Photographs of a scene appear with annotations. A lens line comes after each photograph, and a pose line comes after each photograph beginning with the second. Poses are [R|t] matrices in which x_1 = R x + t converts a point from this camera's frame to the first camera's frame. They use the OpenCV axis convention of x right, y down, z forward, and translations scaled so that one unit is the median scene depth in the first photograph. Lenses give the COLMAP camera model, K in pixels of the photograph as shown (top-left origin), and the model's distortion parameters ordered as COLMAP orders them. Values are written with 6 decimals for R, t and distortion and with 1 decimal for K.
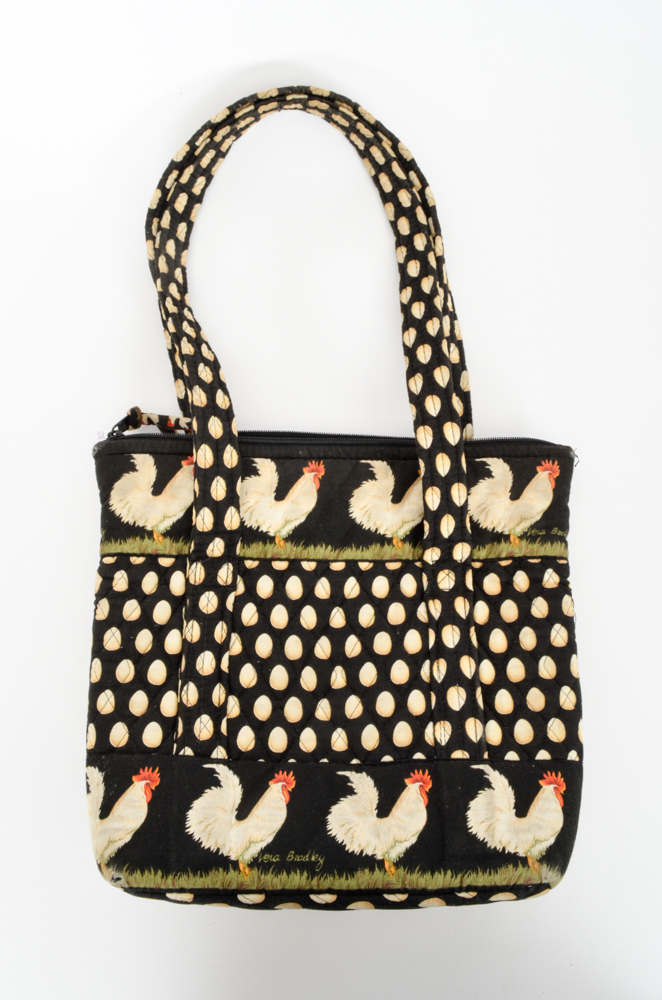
lens RADIAL K [[993.4, 0, 331.0], [0, 993.4, 500.0], [0, 0, 1]] dist [-0.157862, 0.000179]
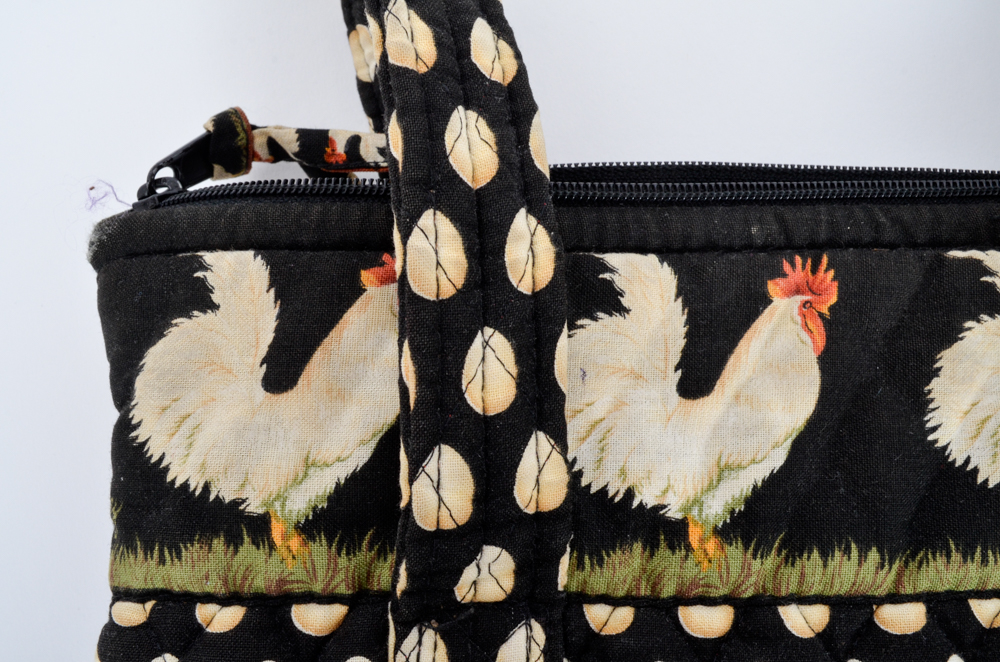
lens RADIAL K [[1014.1, 0, 500.0], [0, 1014.1, 331.0], [0, 0, 1]] dist [-0.111679, -0.004608]
pose [[0.996159, -0.023798, -0.084268, -0.084879], [0.028736, 0.997909, 0.057889, -0.037975], [0.082715, -0.060088, 0.994760, 0.706380]]
